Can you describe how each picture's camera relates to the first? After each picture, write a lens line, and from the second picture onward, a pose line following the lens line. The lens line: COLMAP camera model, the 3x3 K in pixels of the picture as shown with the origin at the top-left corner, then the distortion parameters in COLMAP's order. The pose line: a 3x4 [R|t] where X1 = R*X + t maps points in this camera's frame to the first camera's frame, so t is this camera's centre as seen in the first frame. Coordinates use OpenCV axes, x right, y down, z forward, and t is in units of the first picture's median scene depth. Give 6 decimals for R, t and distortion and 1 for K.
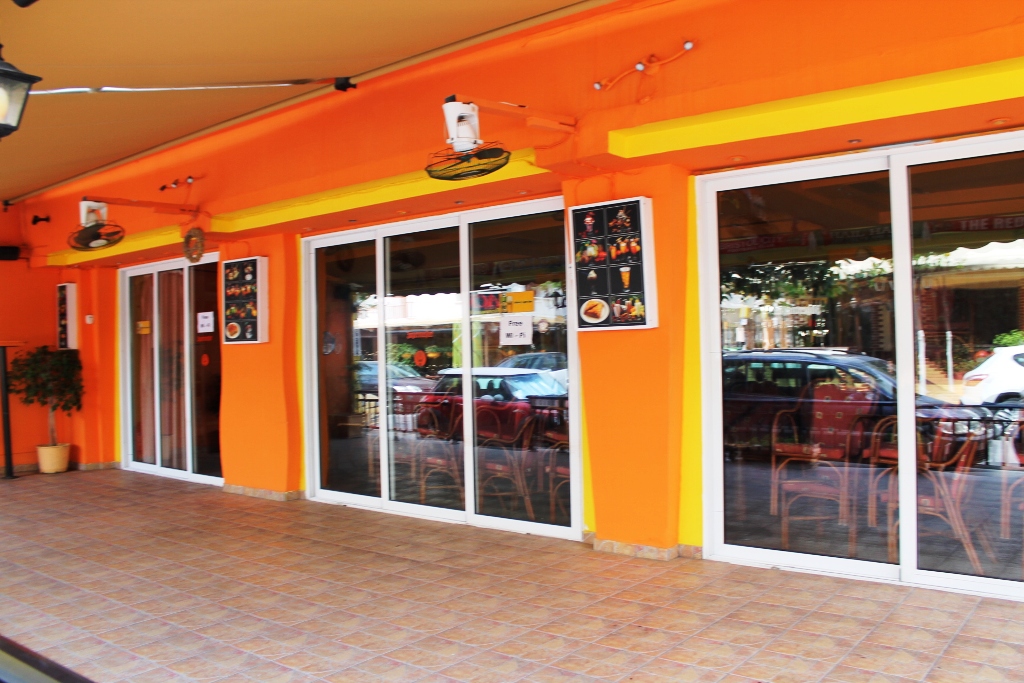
lens RADIAL K [[850.0, 0, 508.6], [0, 850.0, 337.0], [0, 0, 1]] dist [-0.172727, 0.155511]
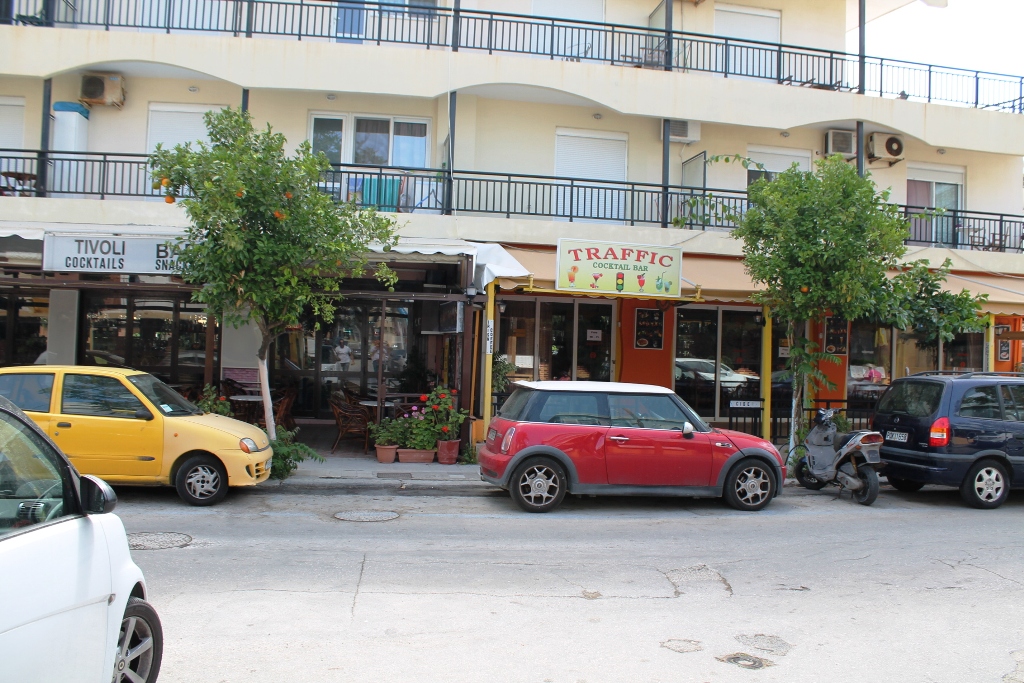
lens RADIAL K [[850.0, 0, 508.6], [0, 850.0, 337.0], [0, 0, 1]] dist [-0.172727, 0.155511]
pose [[0.661095, 0.049565, 0.748664, -2.171038], [-0.056704, 0.998263, -0.016017, 0.032184], [-0.748157, -0.031864, 0.662757, -0.150877]]
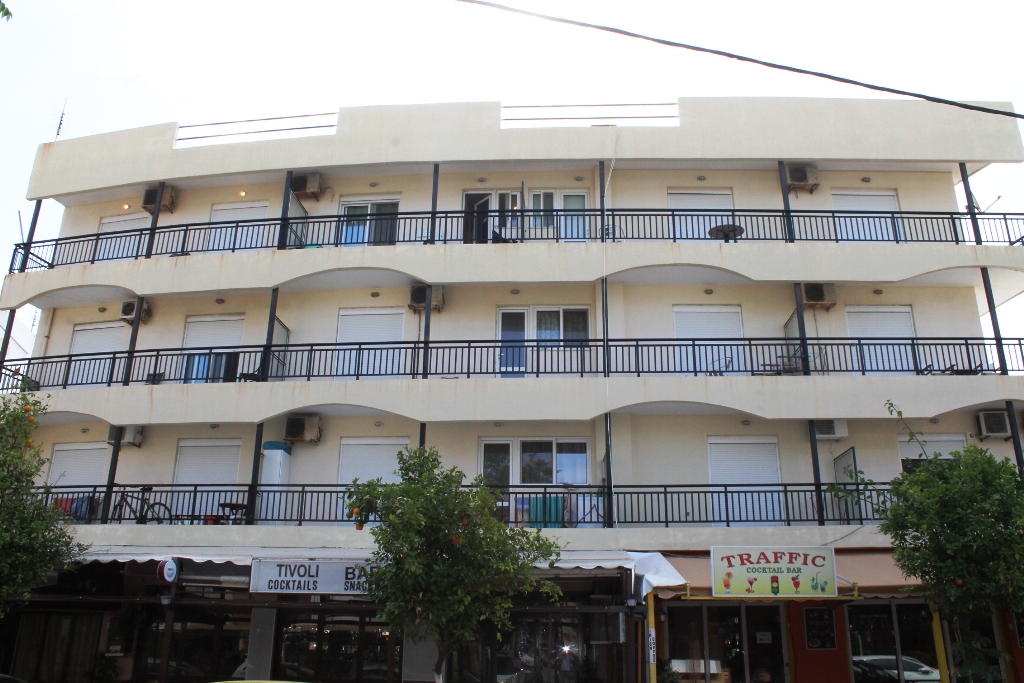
lens RADIAL K [[850.0, 0, 508.6], [0, 850.0, 337.0], [0, 0, 1]] dist [-0.172727, 0.155511]
pose [[0.804731, 0.234248, 0.545469, -2.277915], [-0.036072, 0.936452, -0.348935, 0.015550], [-0.592543, 0.261123, 0.762042, -0.336678]]
